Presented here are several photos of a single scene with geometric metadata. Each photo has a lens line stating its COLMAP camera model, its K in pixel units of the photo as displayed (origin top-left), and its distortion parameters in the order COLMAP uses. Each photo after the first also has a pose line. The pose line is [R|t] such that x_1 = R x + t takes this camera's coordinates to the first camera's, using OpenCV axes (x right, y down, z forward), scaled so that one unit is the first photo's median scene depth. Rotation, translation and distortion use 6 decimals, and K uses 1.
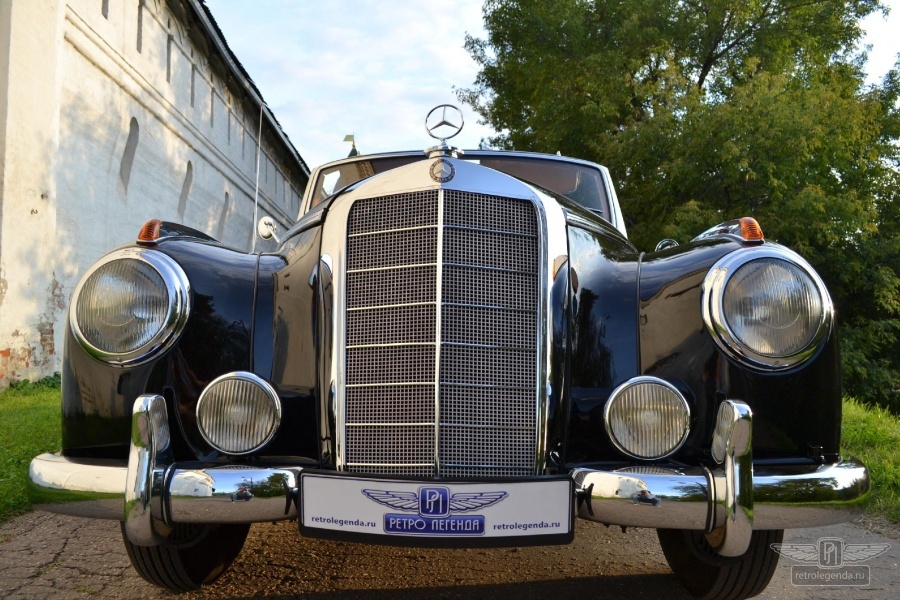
lens RADIAL K [[704.2, 0, 451.4], [0, 704.2, 324.4], [0, 0, 1]] dist [-0.078137, 0.000548]
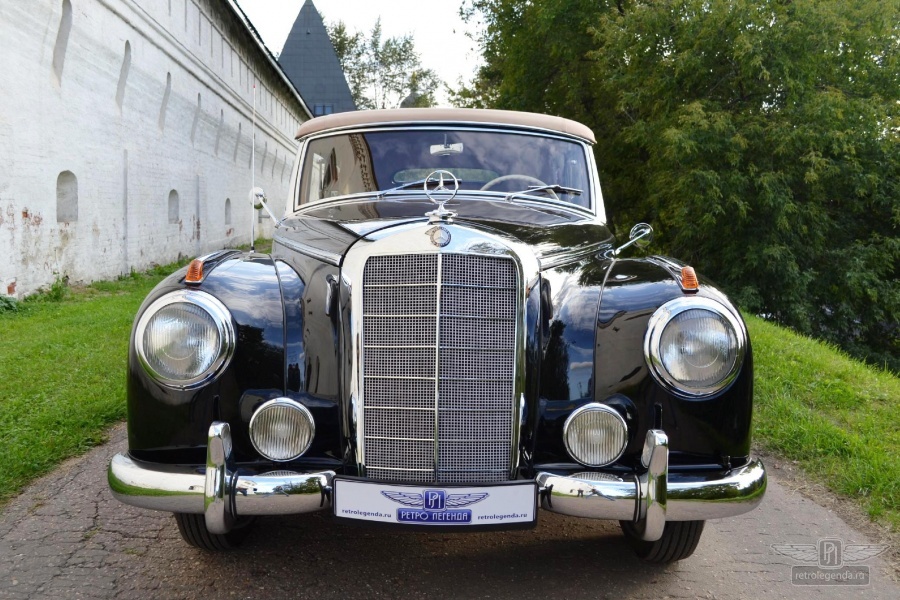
lens RADIAL K [[813.6, 0, 450.5], [0, 813.6, 321.5], [0, 0, 1]] dist [-0.071803, 0.012828]
pose [[0.999385, 0.009233, 0.033838, -0.032740], [-0.013736, 0.990700, 0.135366, -0.199123], [-0.032274, -0.135748, 0.990218, -0.336766]]
